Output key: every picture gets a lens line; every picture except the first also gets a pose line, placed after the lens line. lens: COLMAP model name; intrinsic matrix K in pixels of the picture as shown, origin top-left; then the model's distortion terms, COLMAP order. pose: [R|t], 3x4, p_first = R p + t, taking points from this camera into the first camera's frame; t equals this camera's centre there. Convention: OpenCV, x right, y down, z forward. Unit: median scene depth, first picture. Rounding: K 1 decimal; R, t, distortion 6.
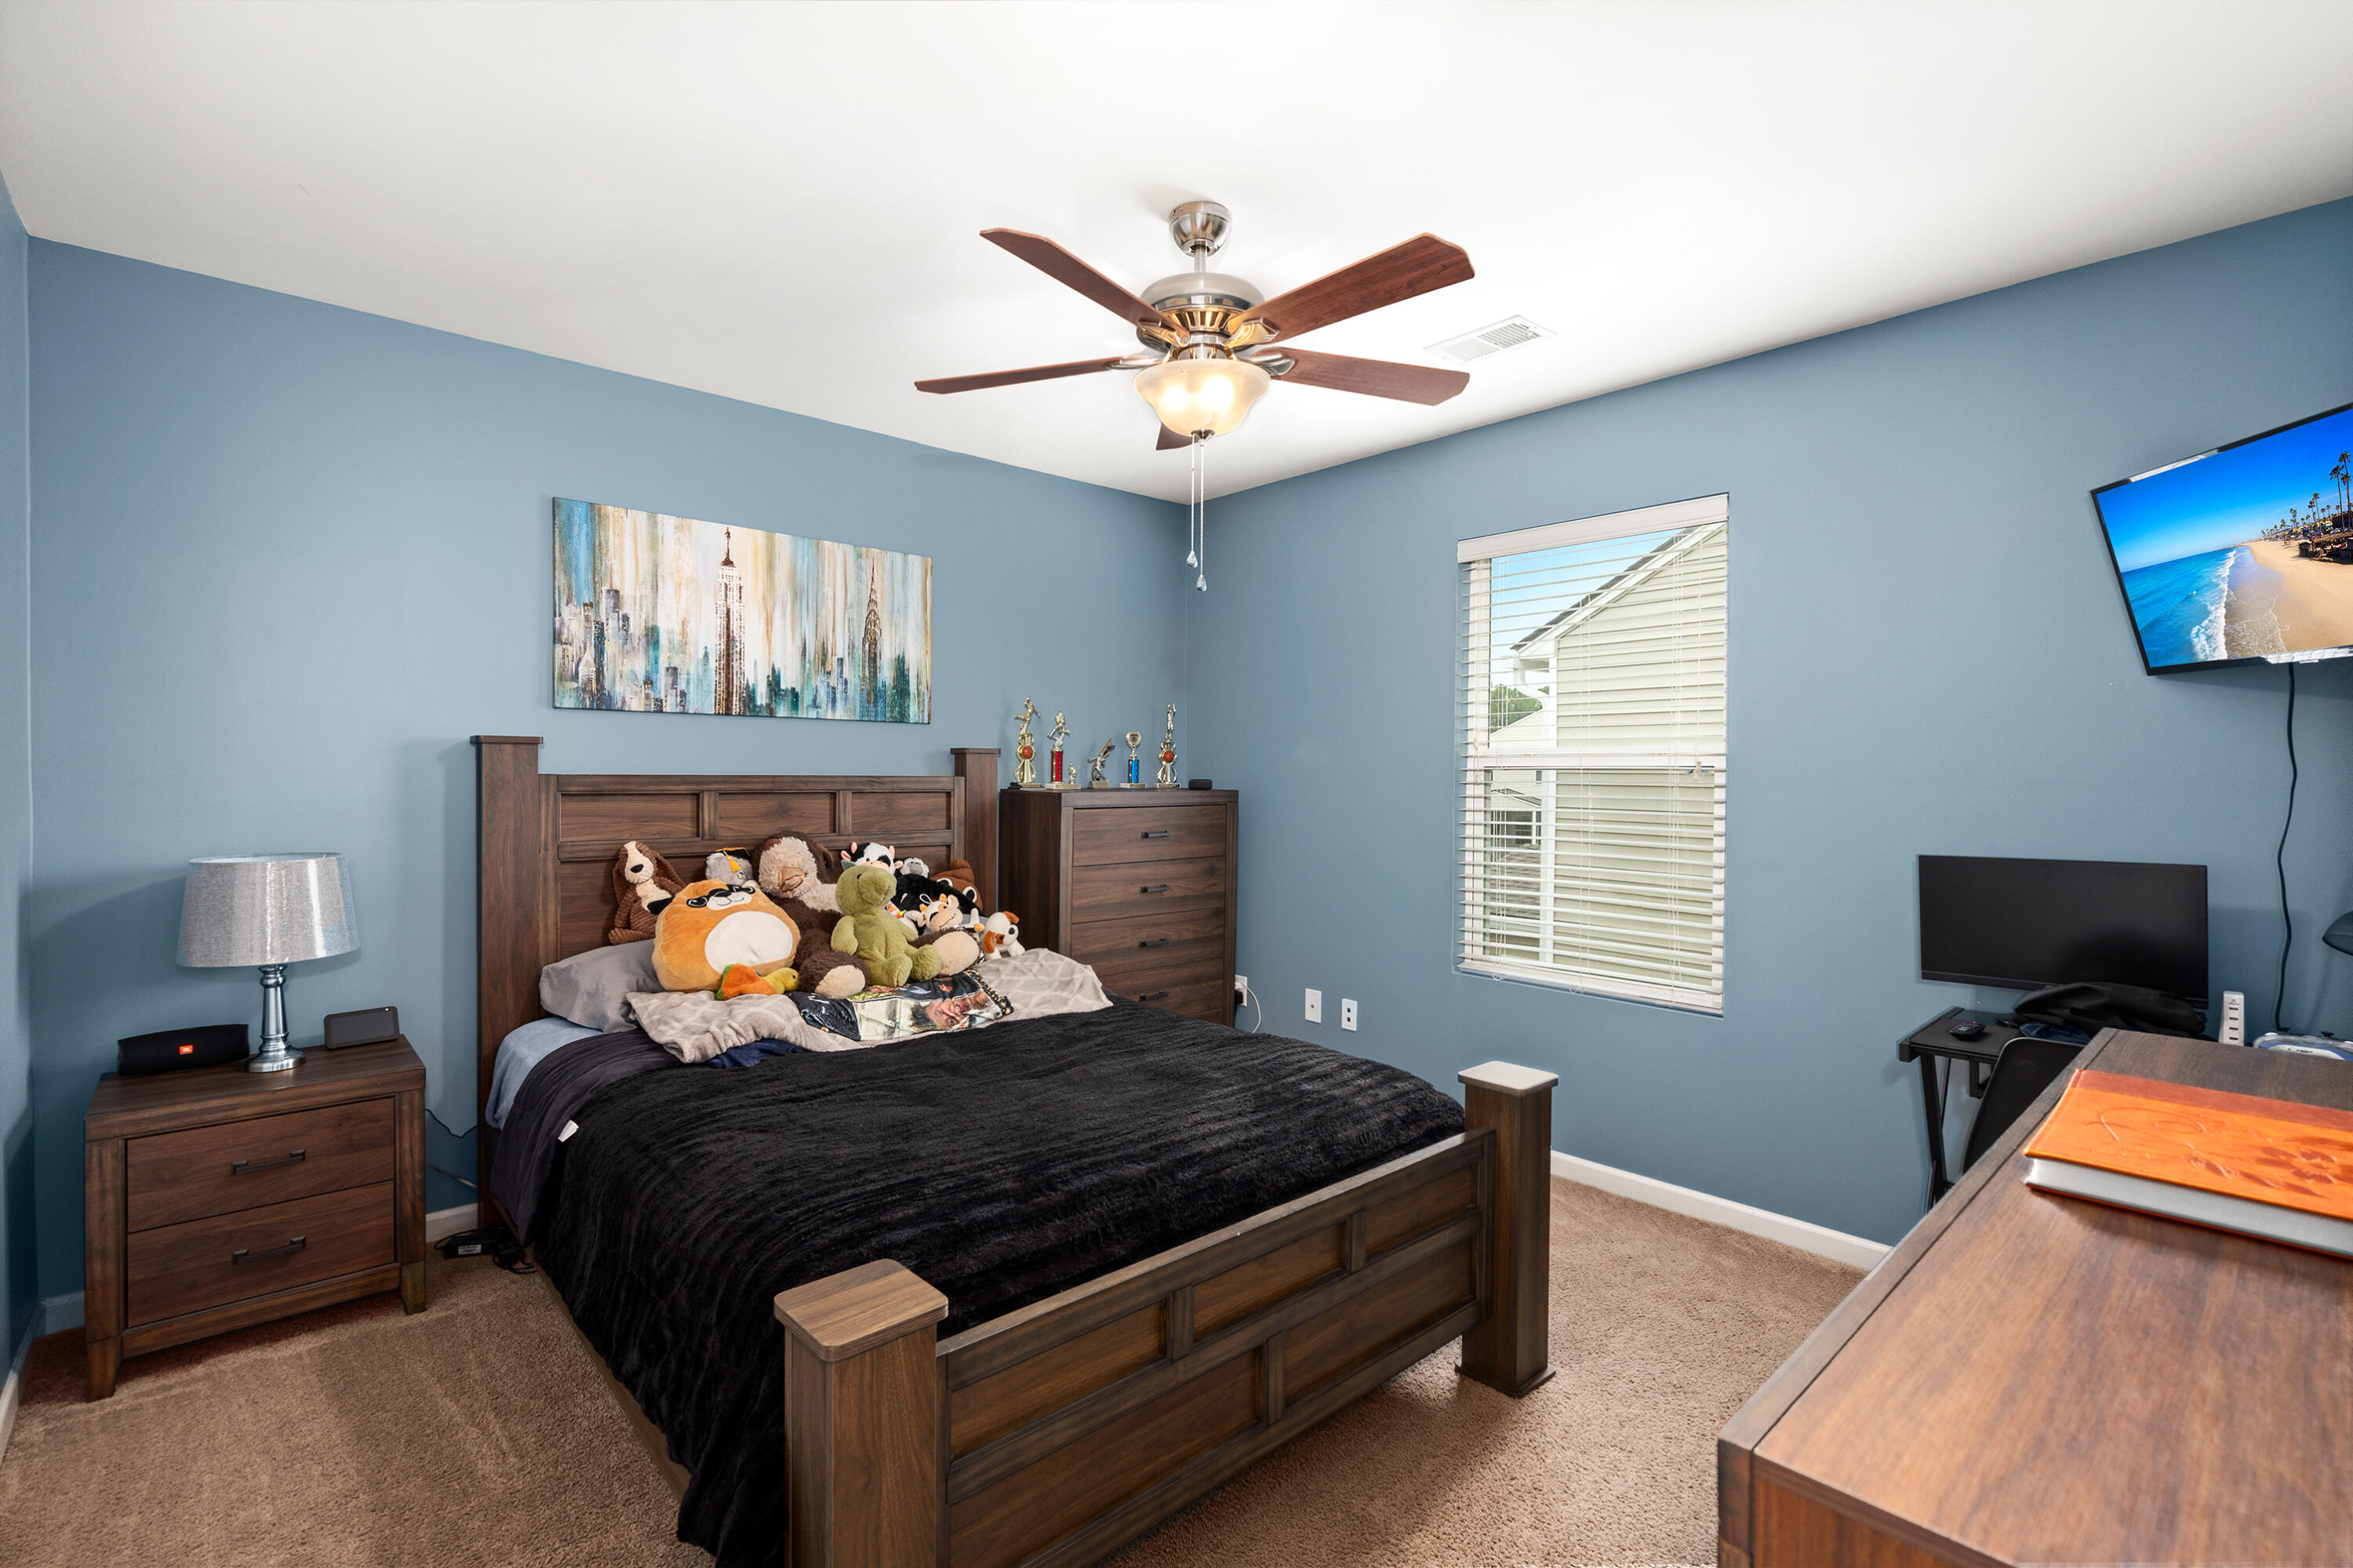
lens RADIAL K [[1080.8, 0, 1187.0], [0, 1080.8, 788.5], [0, 0, 1]] dist [-0.001025, 0.000296]
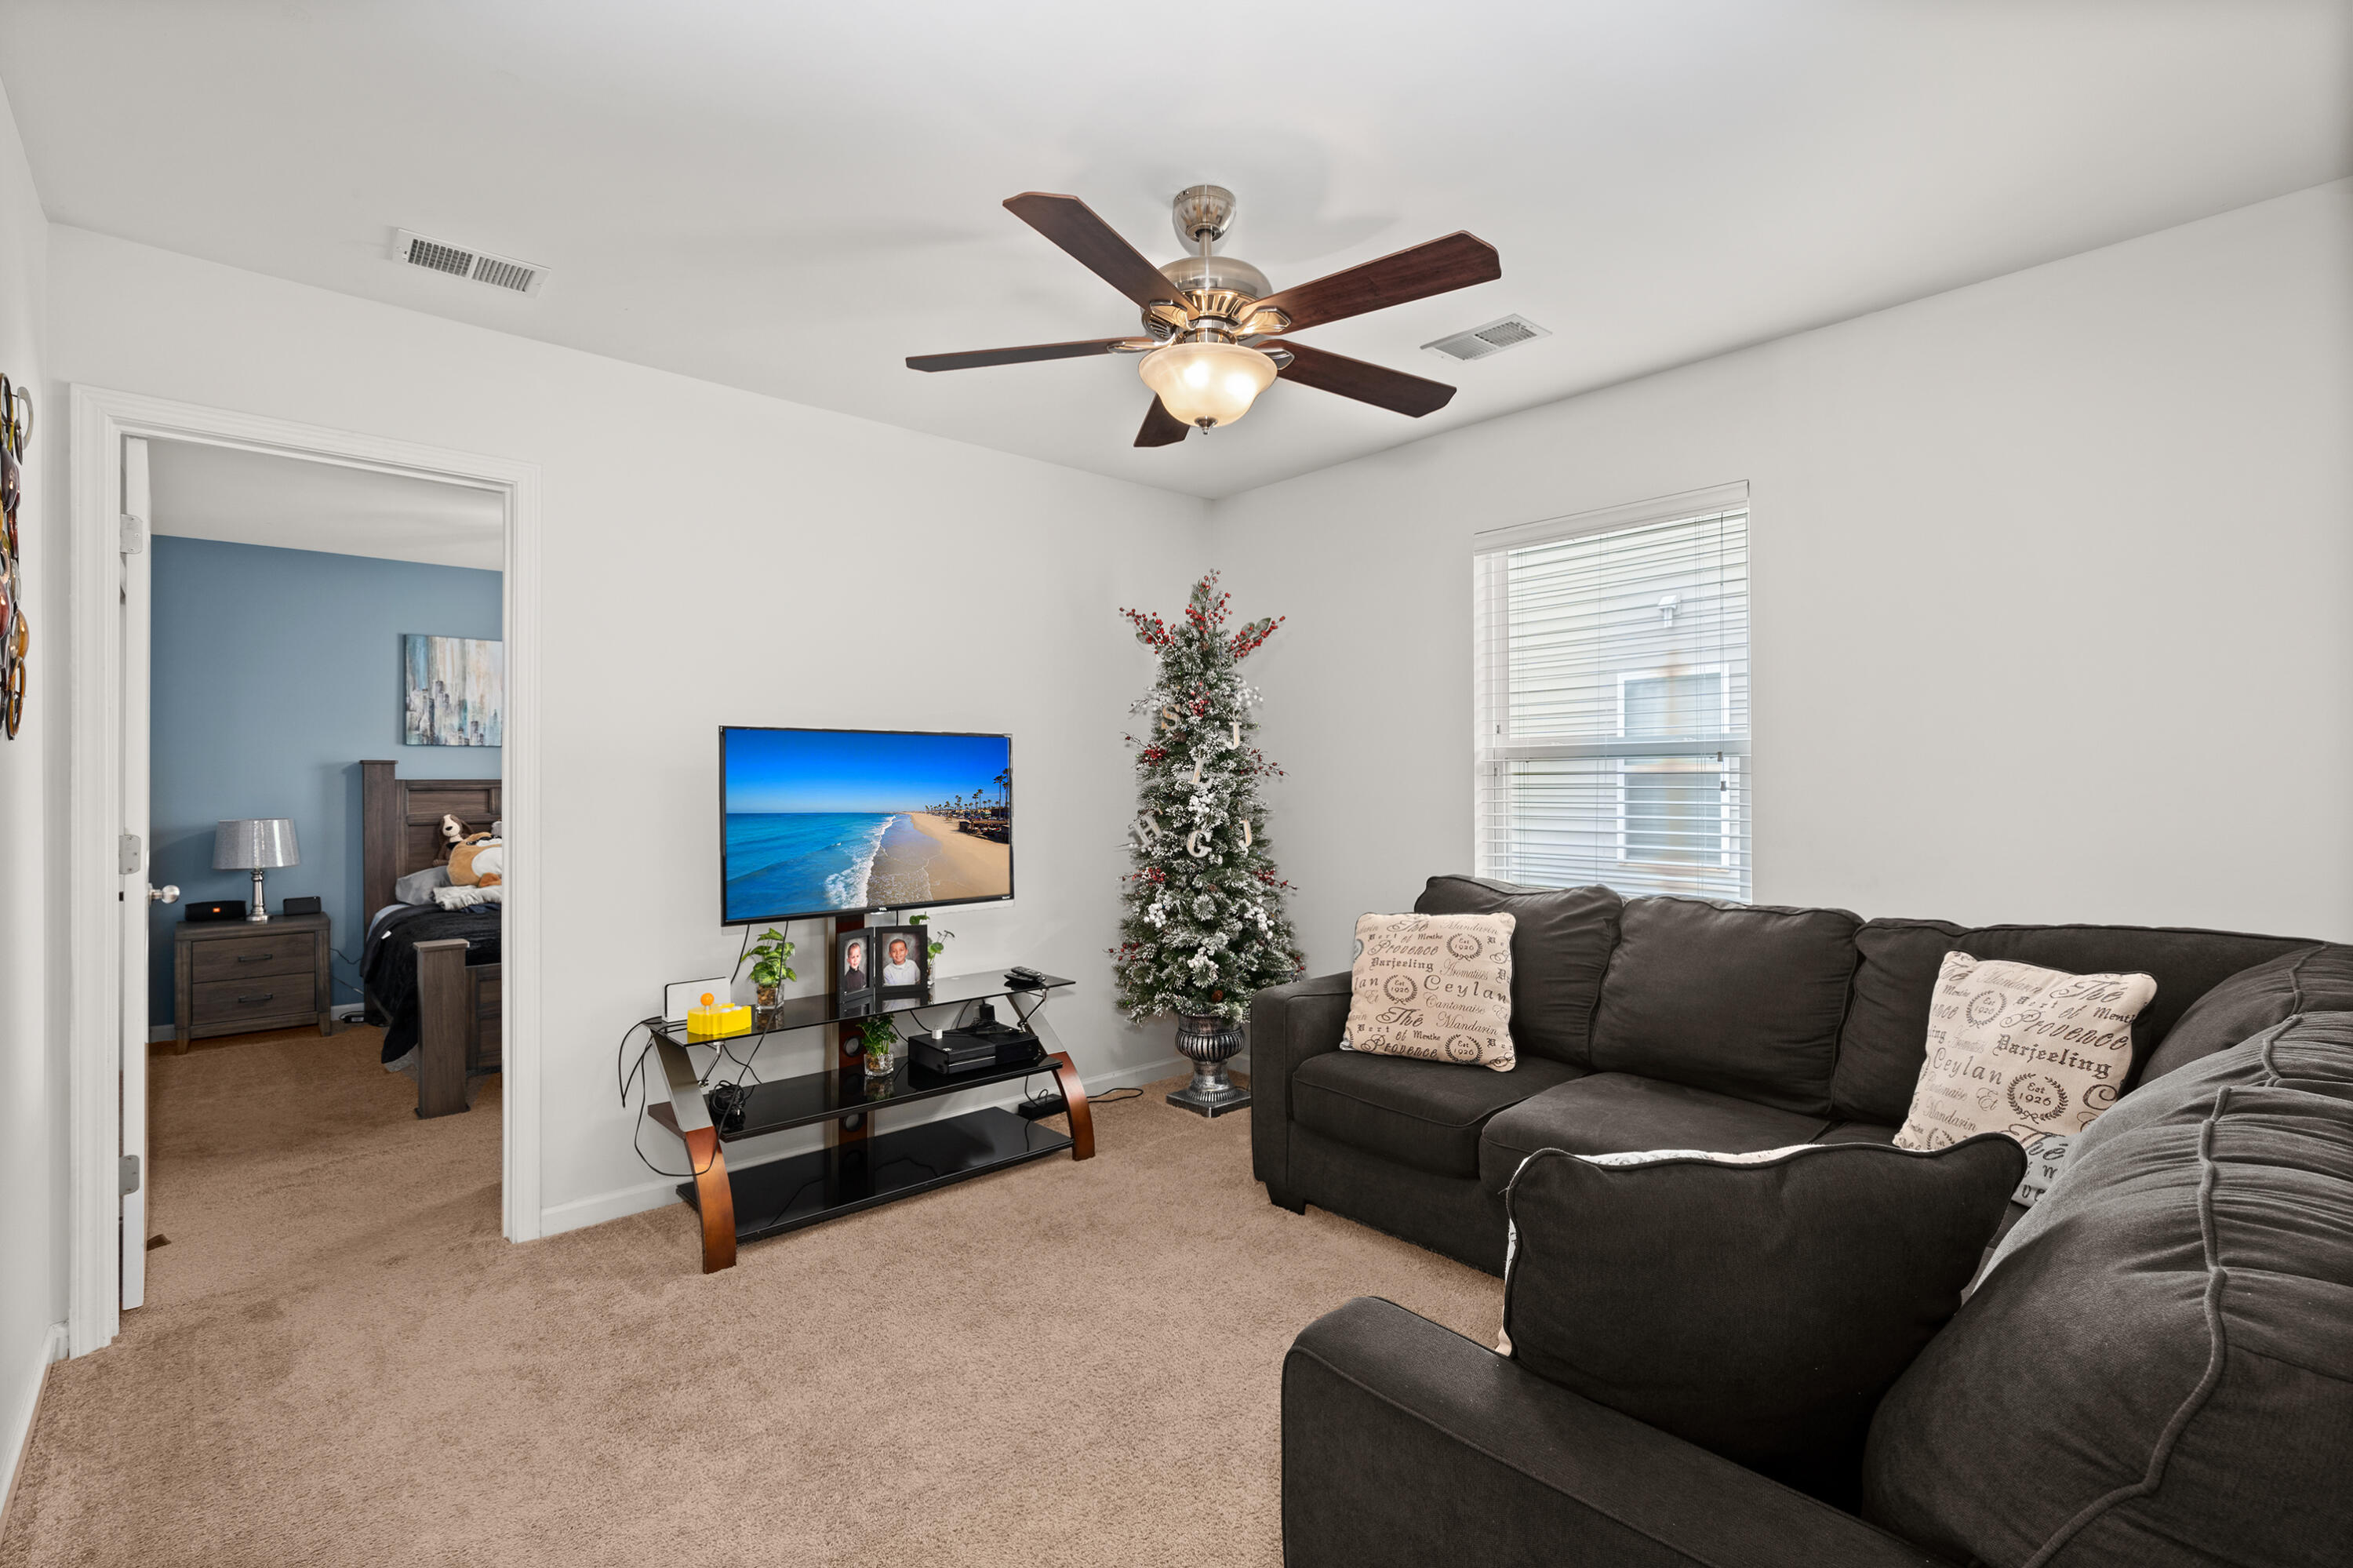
lens RADIAL K [[1080.8, 0, 1170.6], [0, 1080.8, 780.8], [0, 0, 1]] dist [-0.001025, 0.000296]
pose [[0.999859, -0.014184, -0.008963, 0.819775], [0.014010, 0.999719, -0.019134, 0.046509], [0.009232, 0.019006, 0.999777, -0.937522]]
